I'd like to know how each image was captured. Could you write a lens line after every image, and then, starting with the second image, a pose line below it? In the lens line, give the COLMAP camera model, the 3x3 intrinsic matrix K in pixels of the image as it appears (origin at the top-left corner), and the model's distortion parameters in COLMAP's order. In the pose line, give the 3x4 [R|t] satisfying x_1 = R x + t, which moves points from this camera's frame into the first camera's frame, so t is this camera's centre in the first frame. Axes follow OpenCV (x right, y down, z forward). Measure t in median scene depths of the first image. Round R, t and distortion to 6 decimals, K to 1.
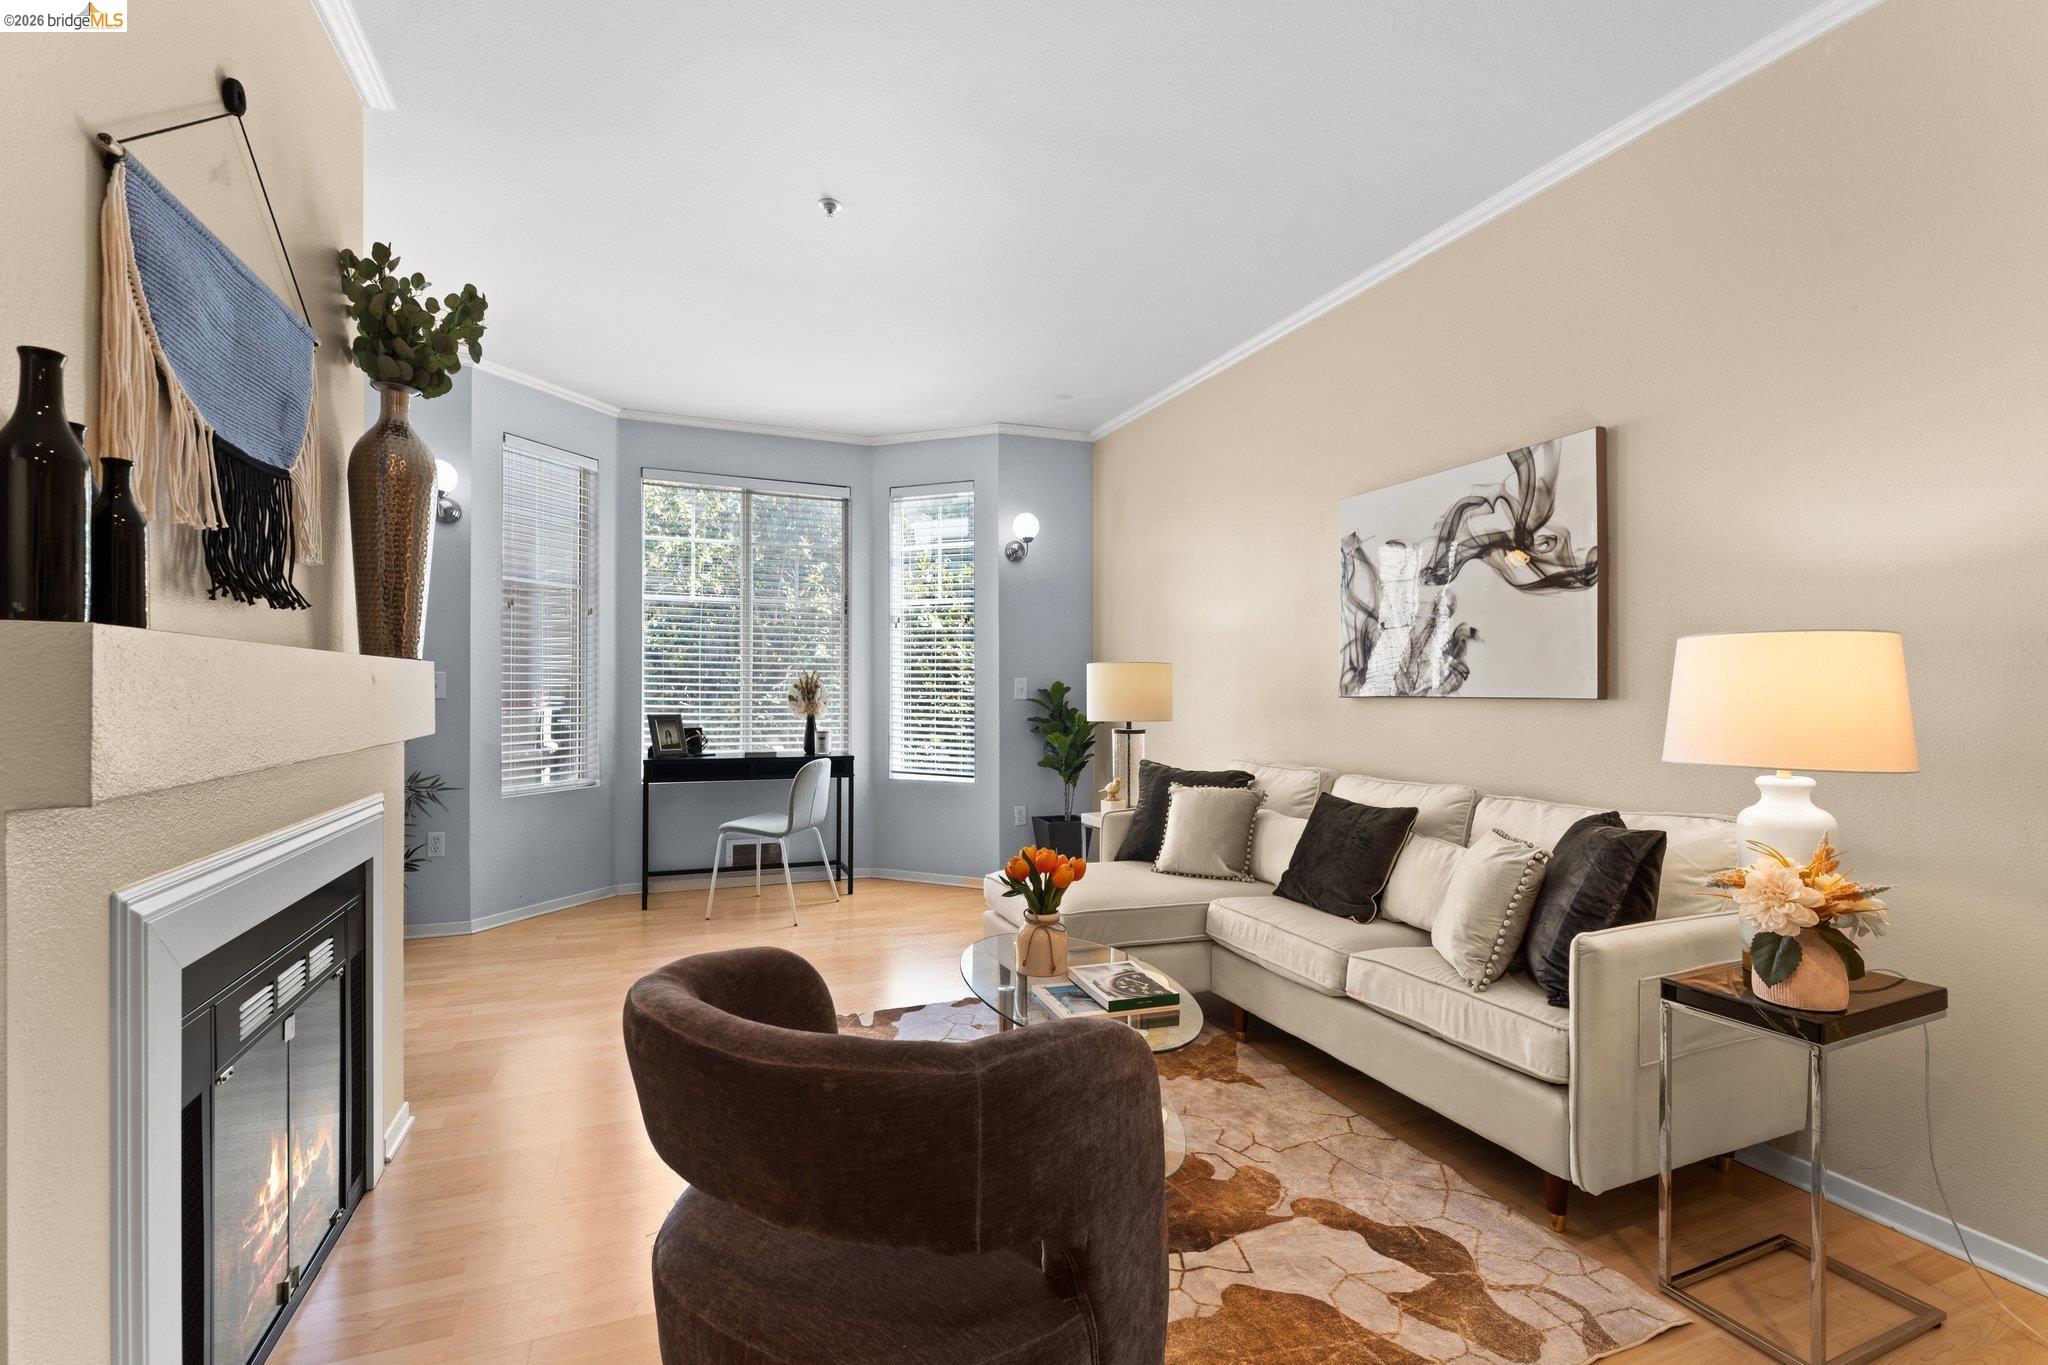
lens RADIAL K [[896.3, 0, 1018.0], [0, 896.3, 690.3], [0, 0, 1]] dist [-0.002062, -0.000301]
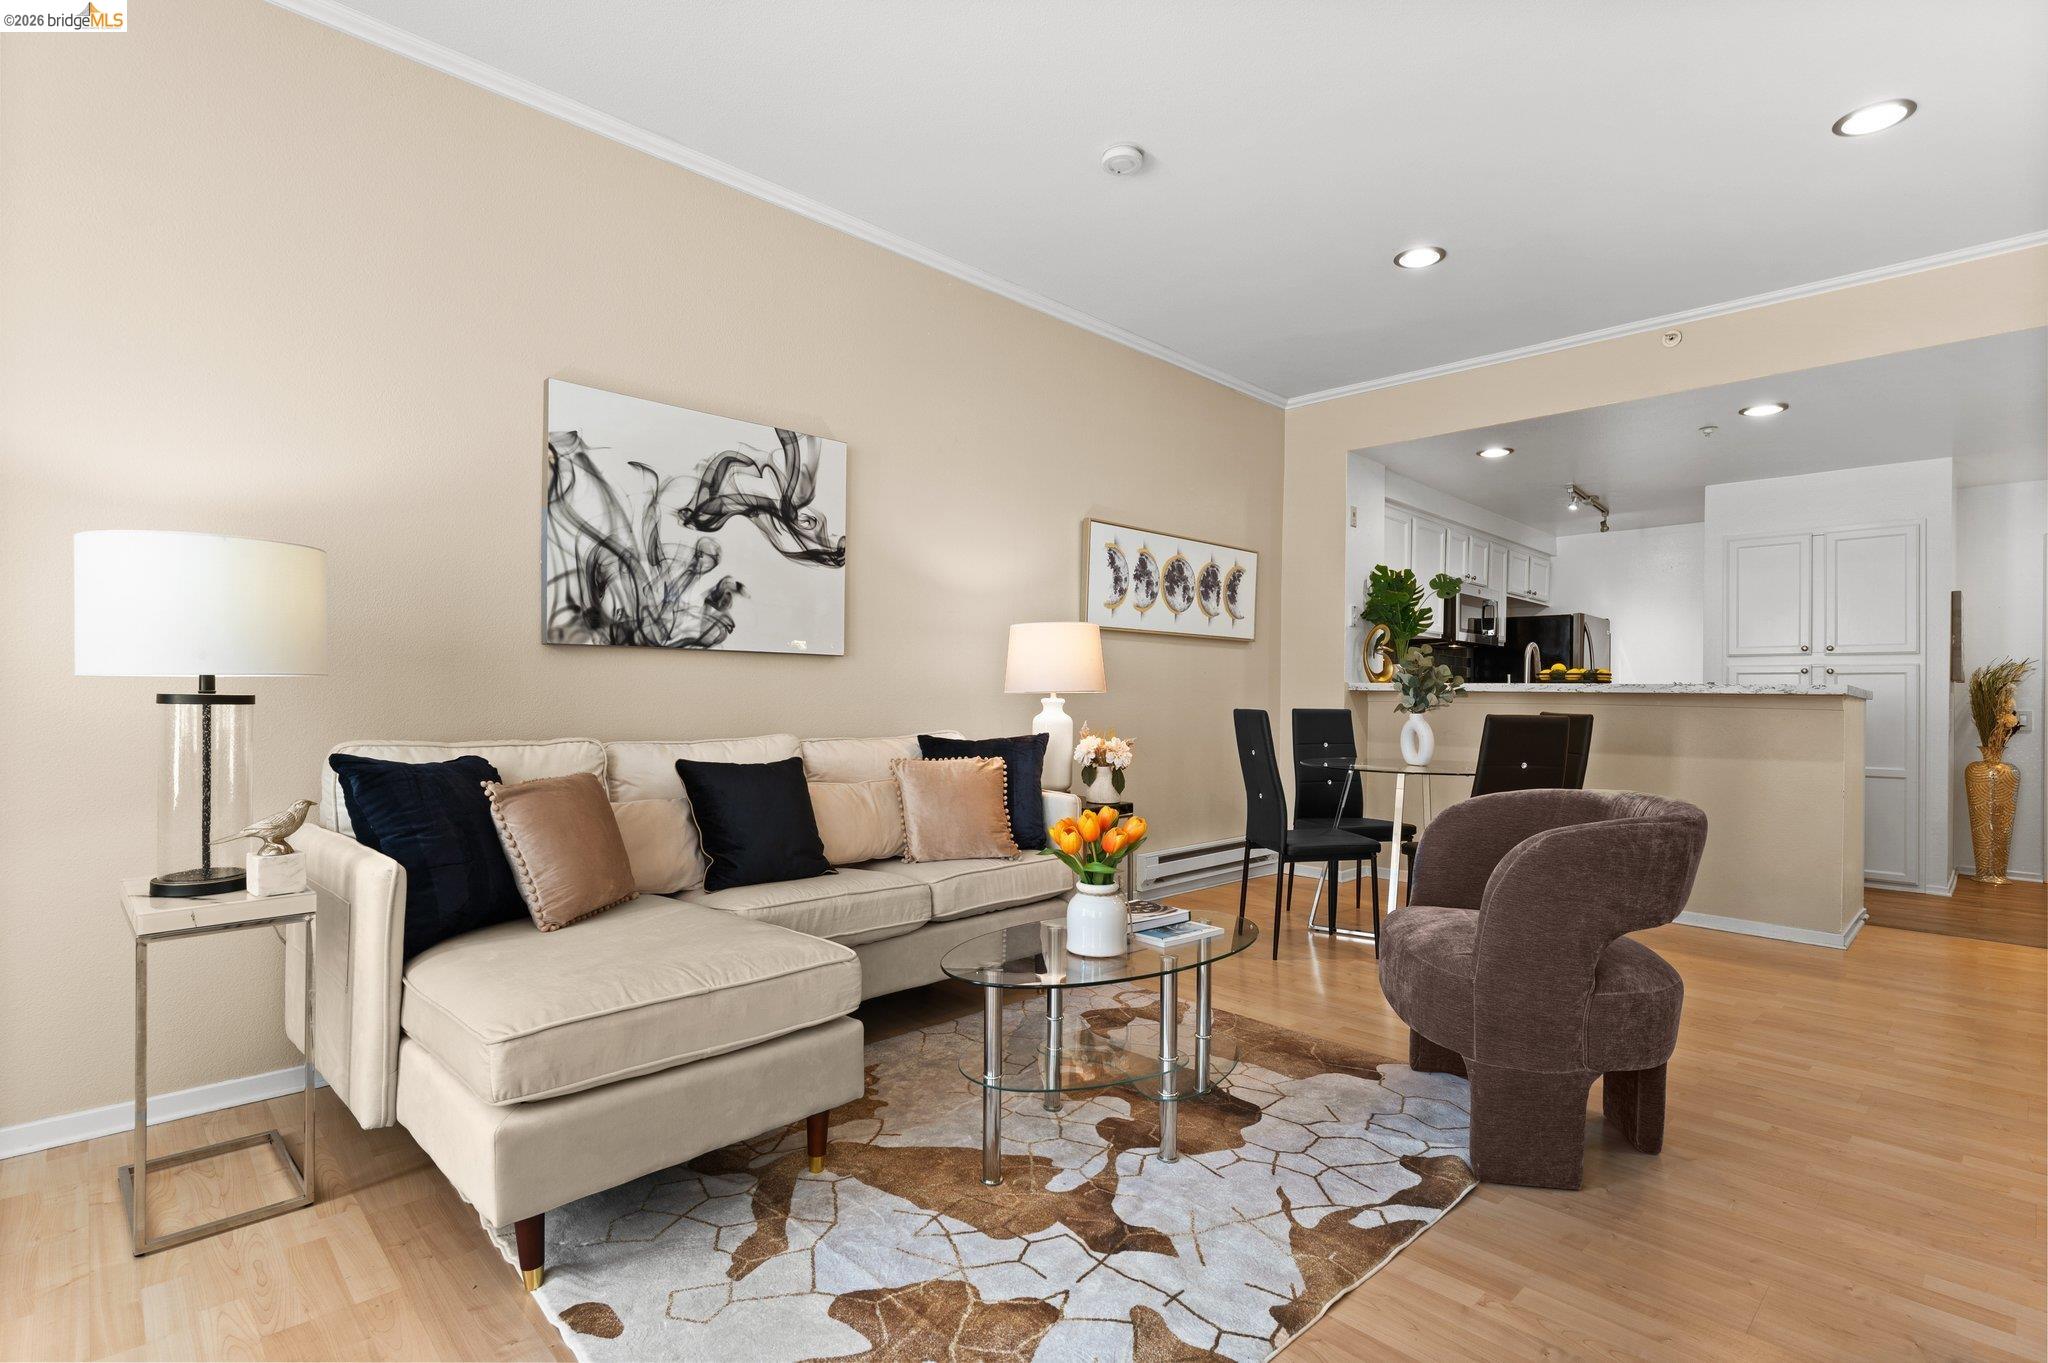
lens RADIAL K [[982.9, 0, 1013.0], [0, 982.9, 689.2], [0, 0, 1]] dist [0.000432, -0.000884]
pose [[-0.377300, -0.003613, 0.926084, -0.457860], [-0.014390, 0.999895, -0.001961, 0.035002], [-0.925979, -0.014066, -0.377312, 0.801467]]
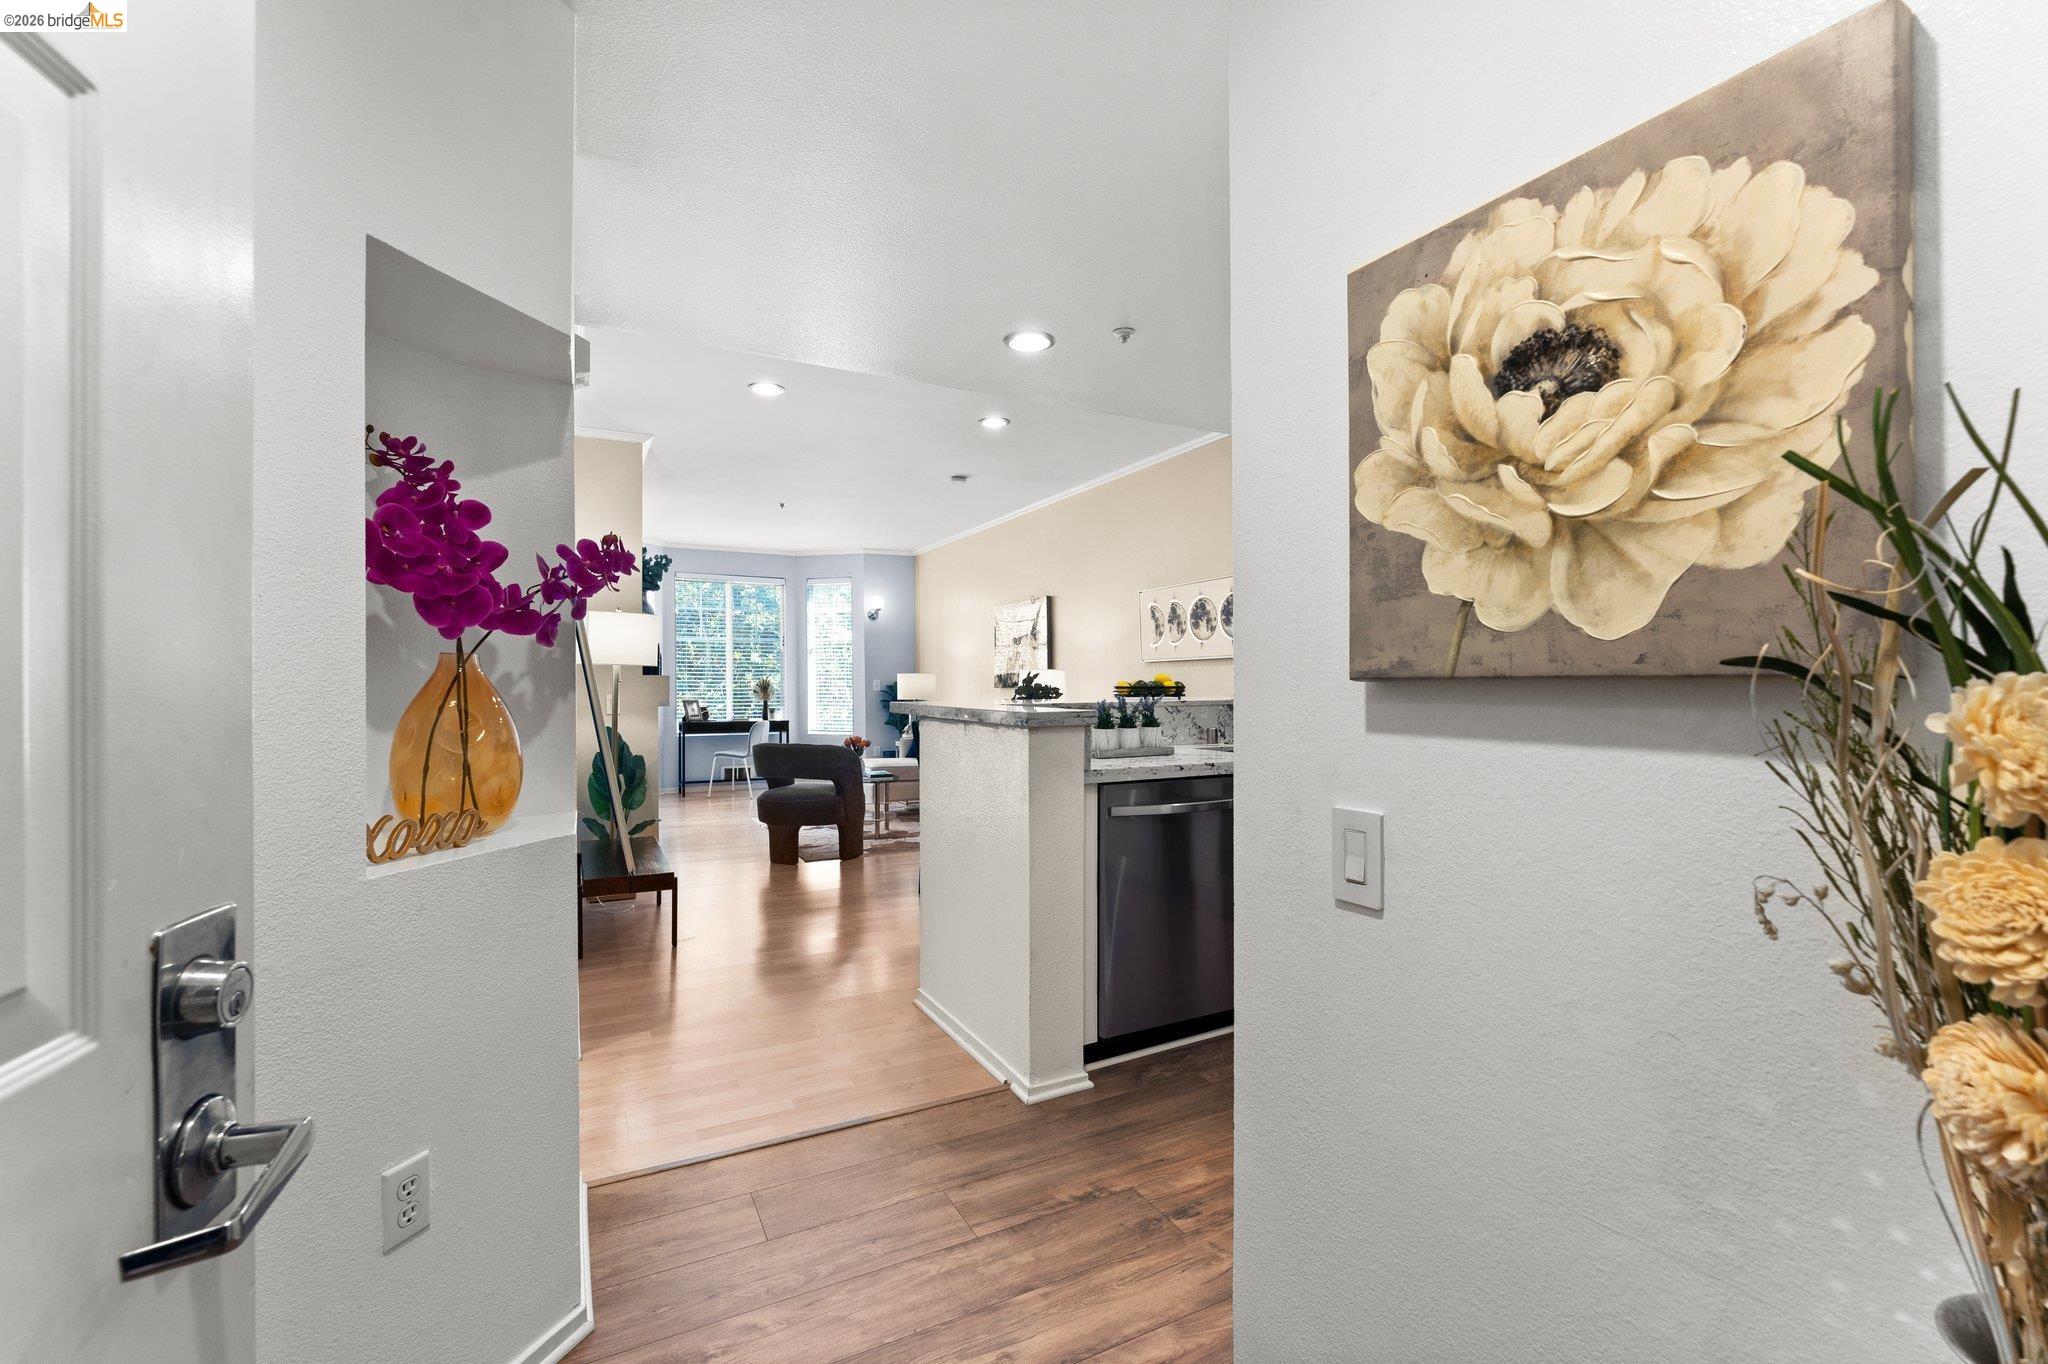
lens RADIAL K [[867.9, 0, 1017.0], [0, 867.9, 682.9], [0, 0, 1]] dist [-0.001670, -0.000137]
pose [[0.995735, -0.008354, 0.091884, 0.171860], [0.008678, 0.999957, -0.003128, 0.002467], [-0.091854, 0.003912, 0.995765, -1.151308]]
